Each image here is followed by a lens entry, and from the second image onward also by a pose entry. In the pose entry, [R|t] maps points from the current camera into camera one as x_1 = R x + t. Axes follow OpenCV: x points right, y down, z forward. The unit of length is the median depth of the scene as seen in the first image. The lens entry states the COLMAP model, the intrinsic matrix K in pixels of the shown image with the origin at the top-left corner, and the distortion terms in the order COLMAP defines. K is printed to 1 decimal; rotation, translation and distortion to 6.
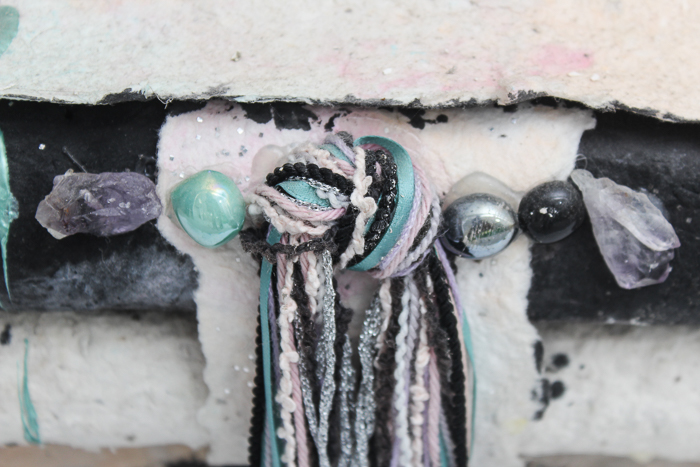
lens RADIAL K [[1592.0, 0, 350.0], [0, 1592.0, 233.5], [0, 0, 1]] dist [0.031189, 0.241117]
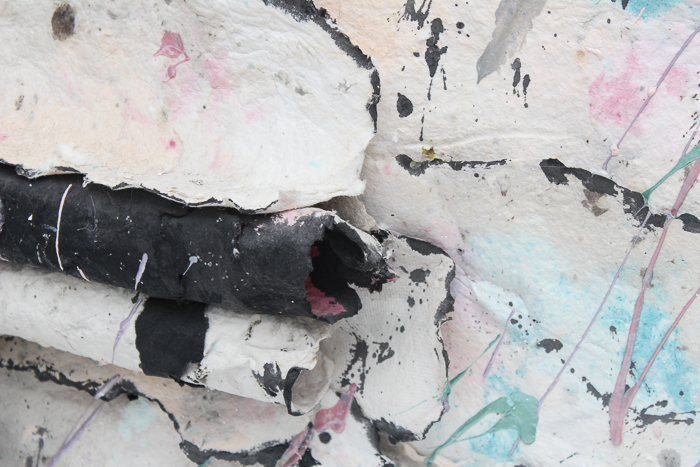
lens RADIAL K [[1592.0, 0, 350.0], [0, 1592.0, 233.5], [0, 0, 1]] dist [0.031189, 0.241117]
pose [[0.902410, 0.154861, -0.402088, 1.434498], [-0.226349, 0.964427, -0.136556, 0.206475], [0.366637, 0.214242, 0.905360, -0.795731]]
